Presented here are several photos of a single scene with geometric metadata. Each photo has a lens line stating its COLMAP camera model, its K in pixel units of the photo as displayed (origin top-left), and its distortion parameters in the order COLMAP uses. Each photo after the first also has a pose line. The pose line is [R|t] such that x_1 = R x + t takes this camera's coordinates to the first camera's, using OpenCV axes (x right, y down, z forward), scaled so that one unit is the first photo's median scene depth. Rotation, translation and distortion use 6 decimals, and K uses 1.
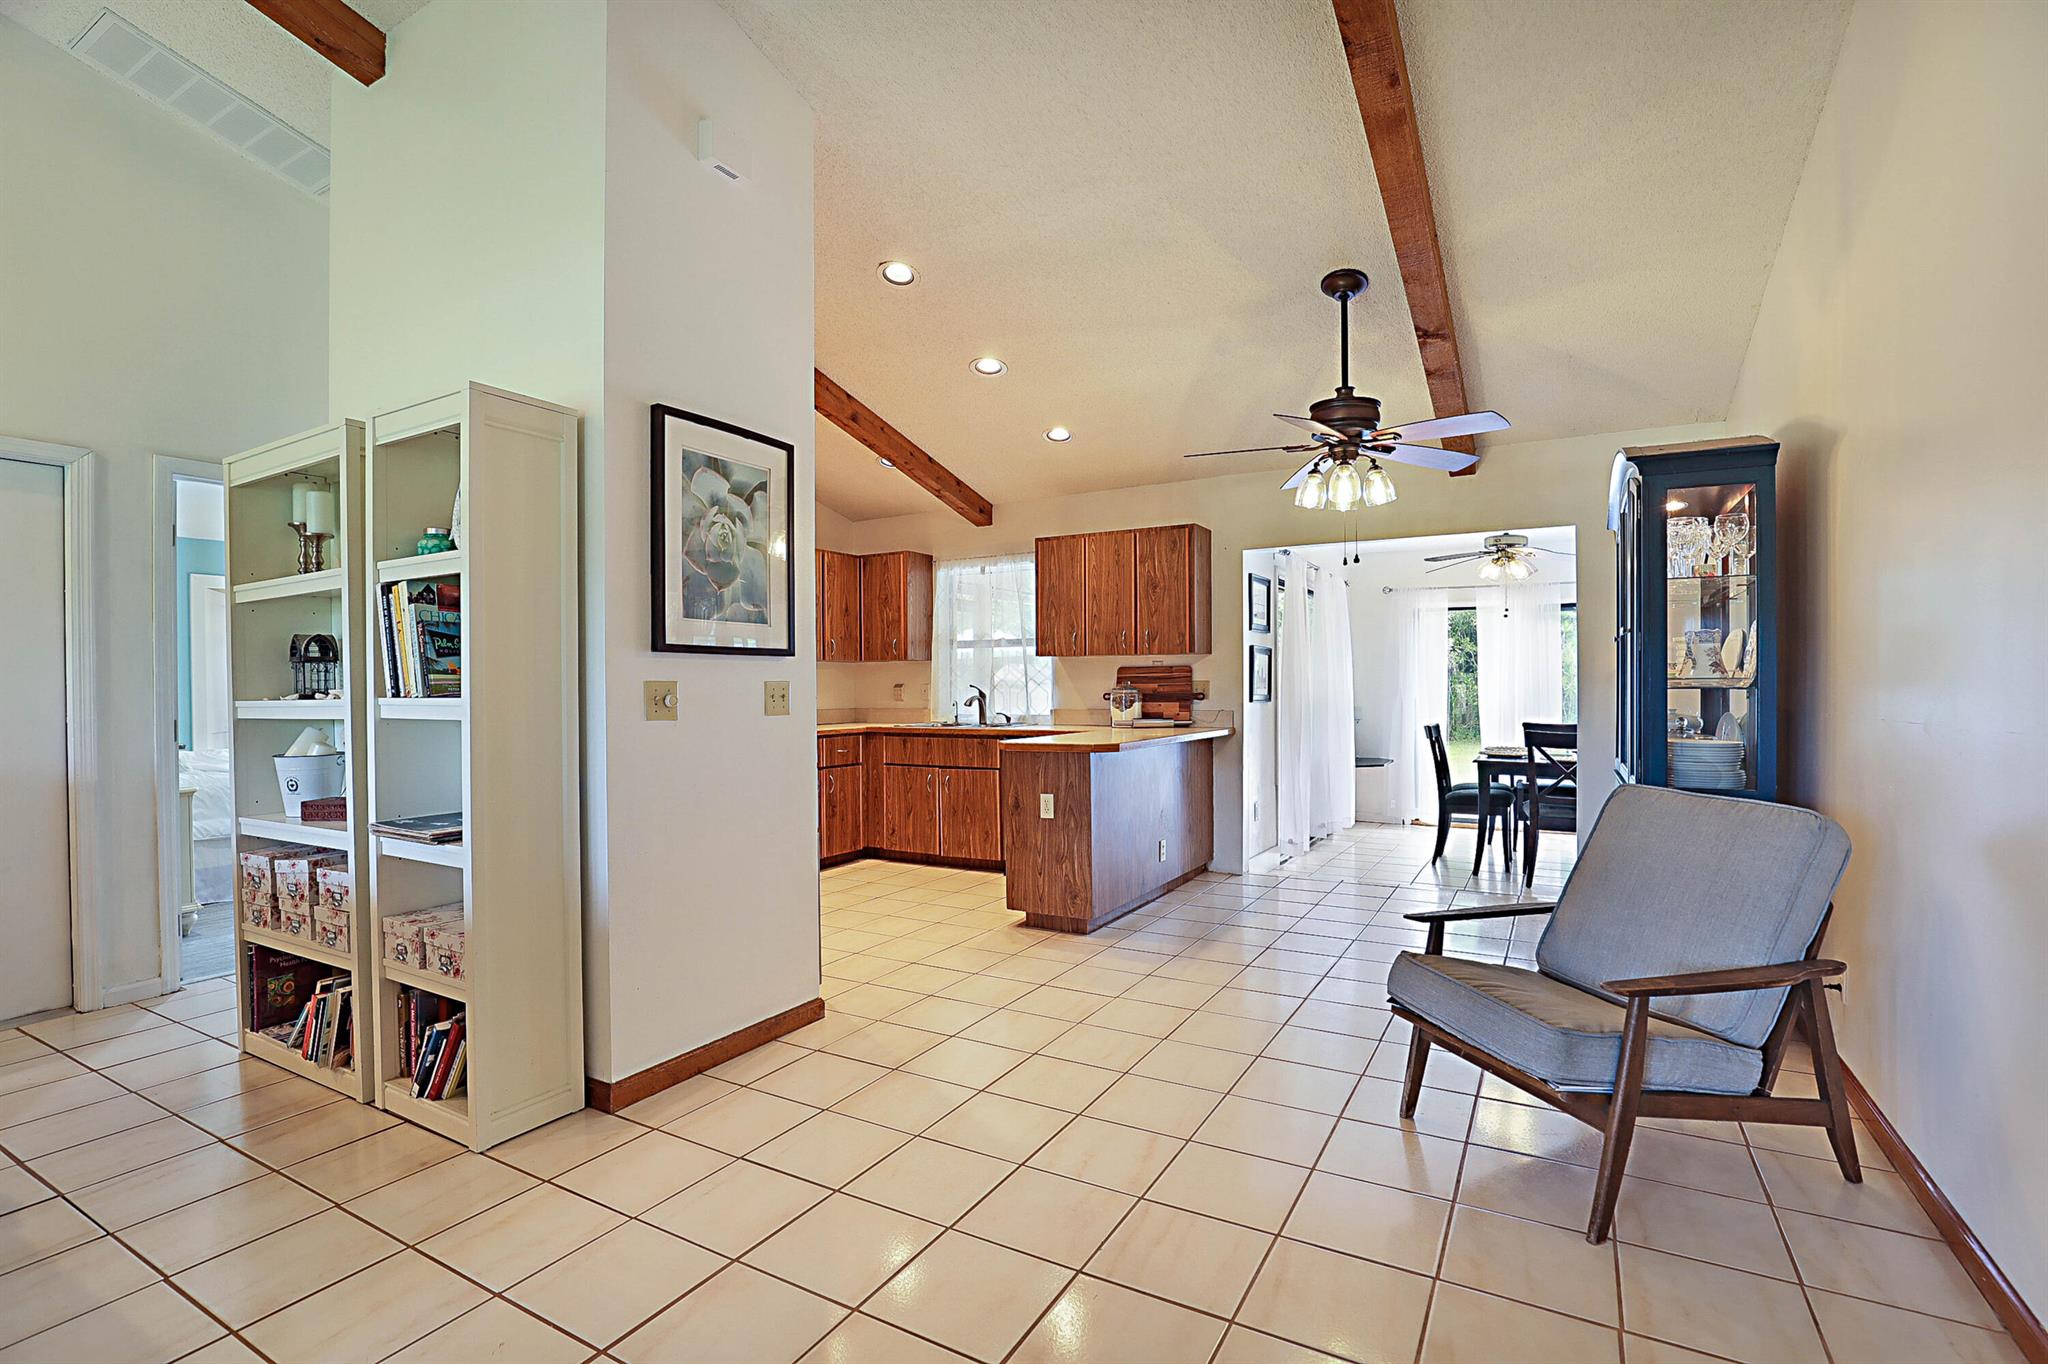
lens RADIAL K [[961.2, 0, 1021.3], [0, 961.2, 703.3], [0, 0, 1]] dist [-0.030269, 0.003200]
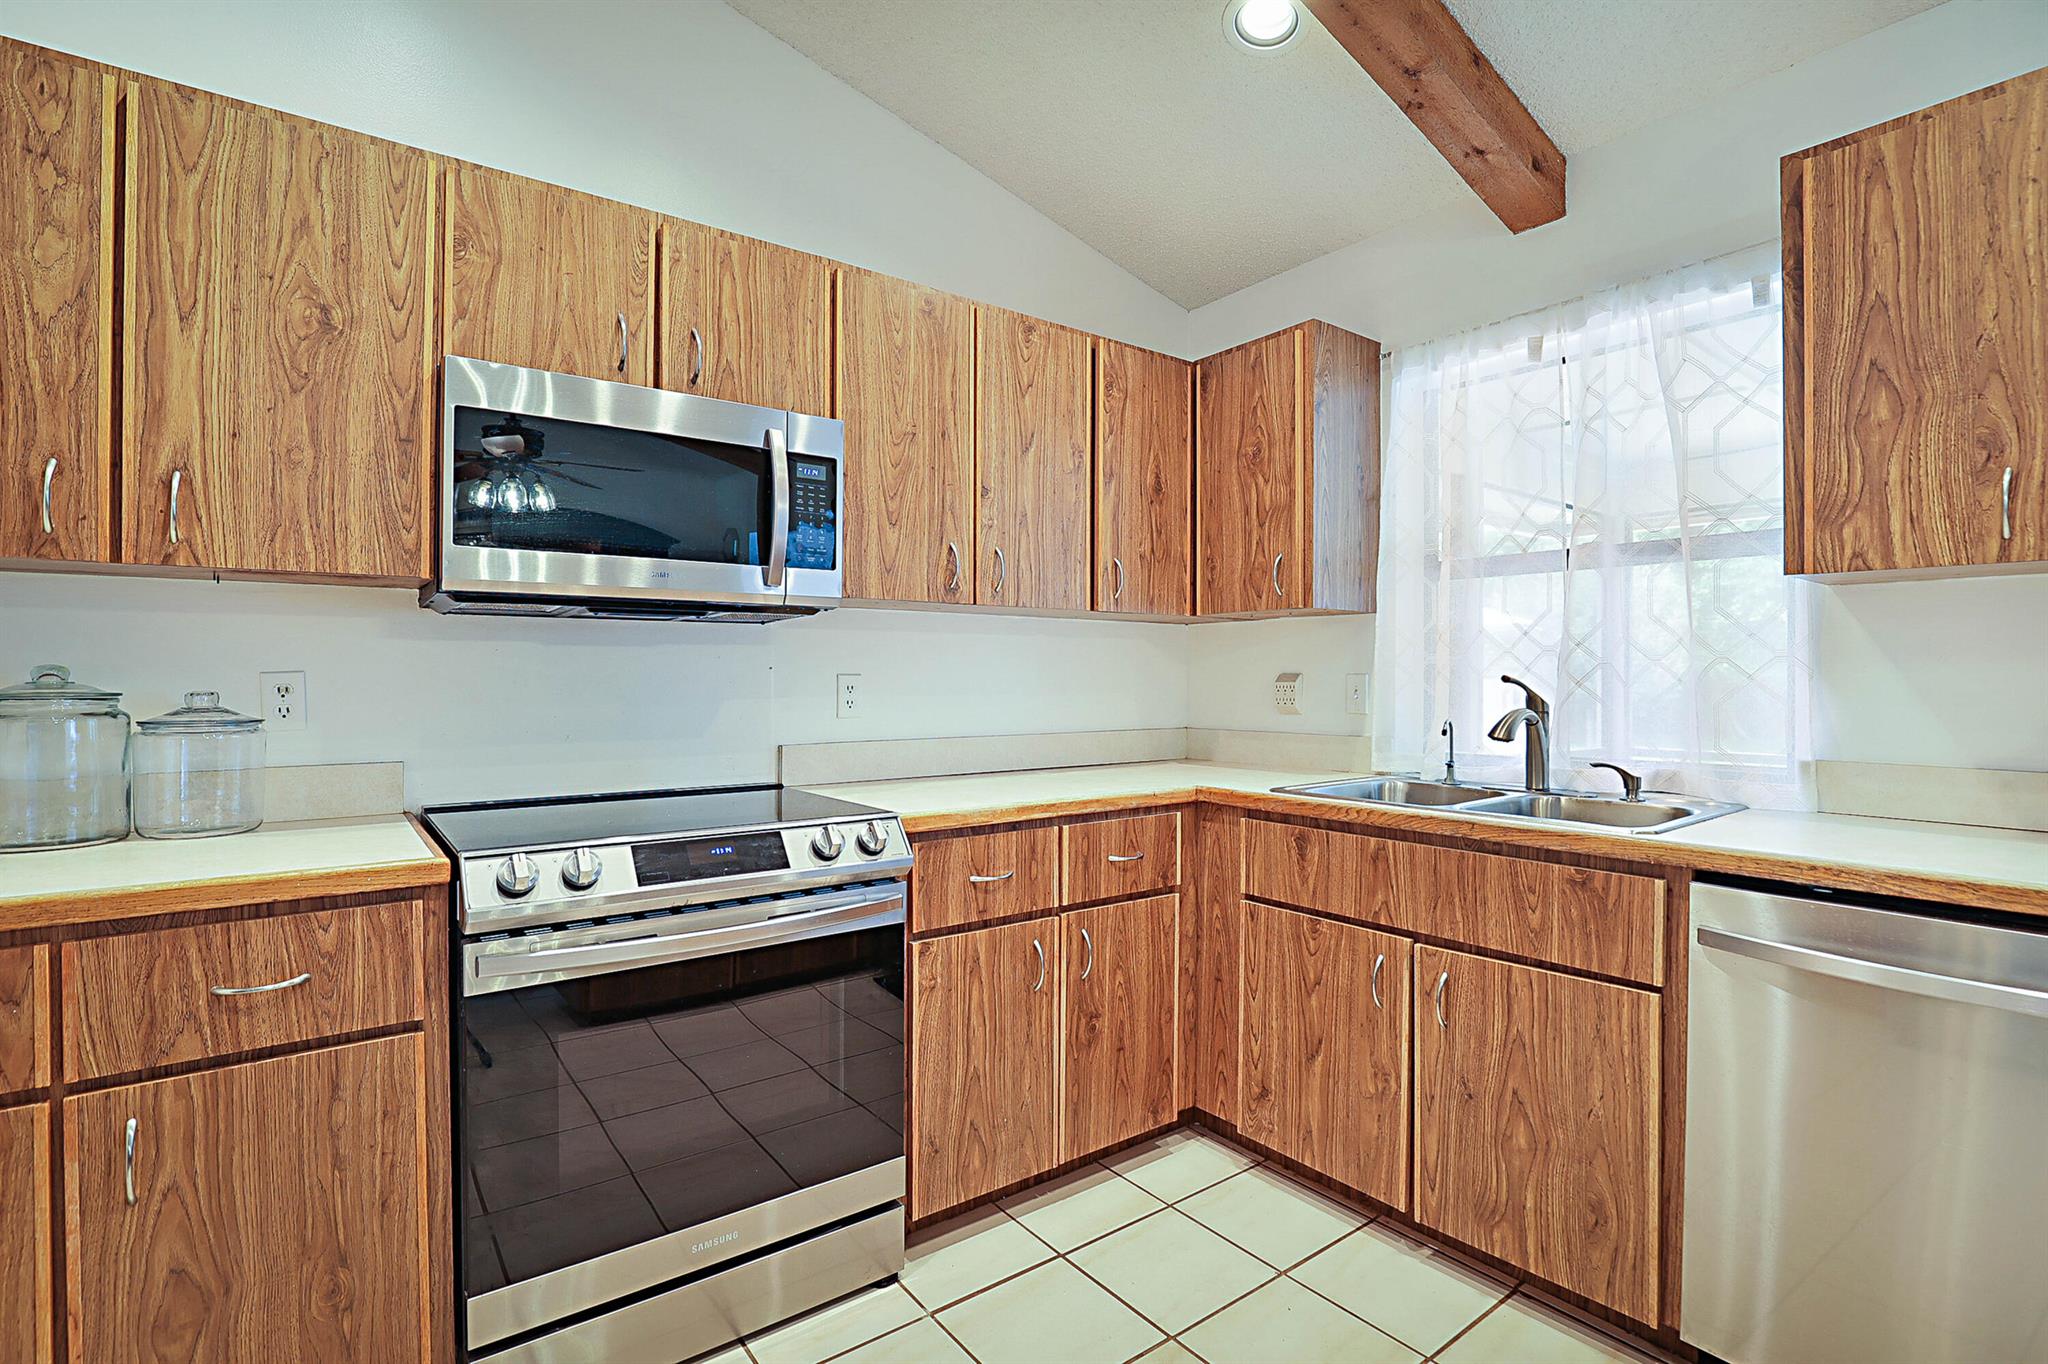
lens RADIAL K [[961.2, 0, 1013.4], [0, 961.2, 675.0], [0, 0, 1]] dist [-0.030269, 0.003200]
pose [[0.916135, 0.008504, -0.400780, -0.080613], [-0.016594, 0.999723, -0.016718, -0.011660], [0.400527, 0.021967, 0.916022, 0.655898]]
